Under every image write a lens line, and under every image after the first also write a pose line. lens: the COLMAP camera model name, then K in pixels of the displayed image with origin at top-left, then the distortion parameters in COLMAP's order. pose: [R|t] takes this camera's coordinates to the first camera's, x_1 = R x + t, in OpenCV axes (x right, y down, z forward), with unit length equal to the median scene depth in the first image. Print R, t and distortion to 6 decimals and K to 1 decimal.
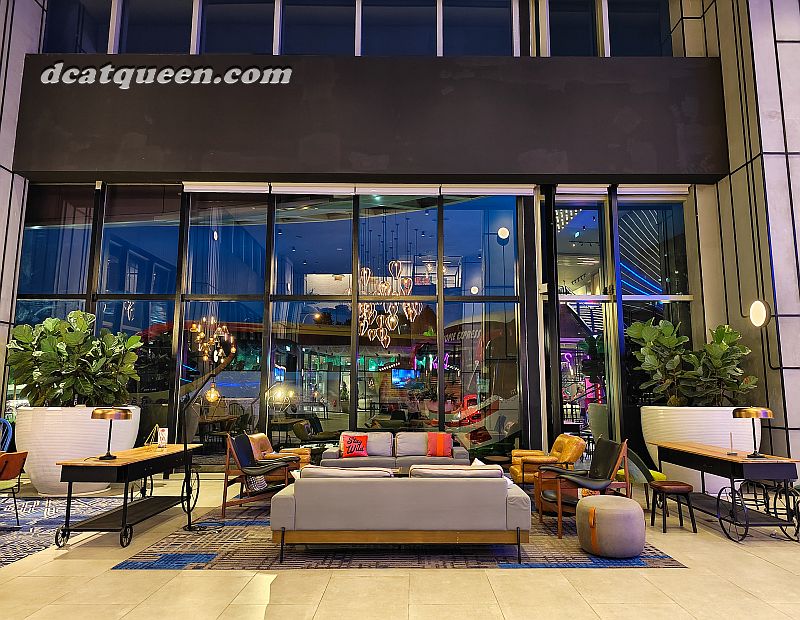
lens RADIAL K [[573.1, 0, 403.2], [0, 573.1, 306.1], [0, 0, 1]] dist [-0.008962, -0.001126]
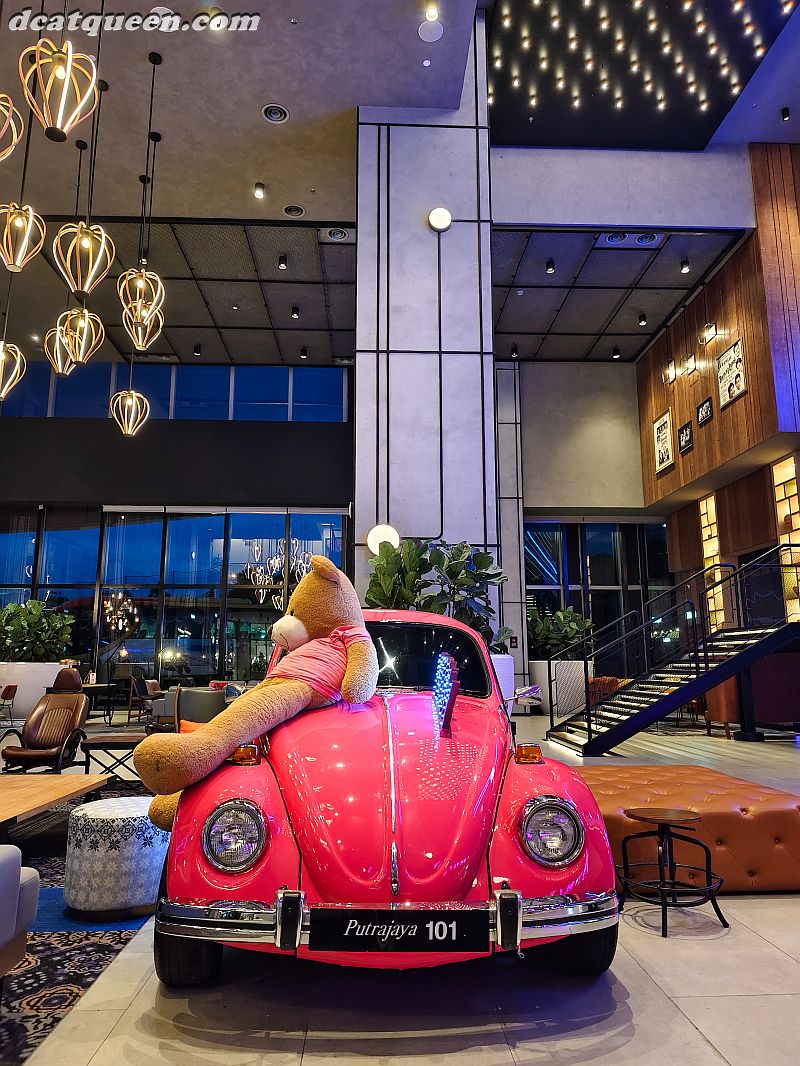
lens RADIAL K [[728.7, 0, 395.5], [0, 728.7, 529.6], [0, 0, 1]] dist [-0.001619, 0.000676]
pose [[0.998770, 0.005054, 0.049320, 0.227637], [-0.003340, 0.999390, -0.034773, -0.086633], [-0.049466, 0.034565, 0.998178, -0.755185]]
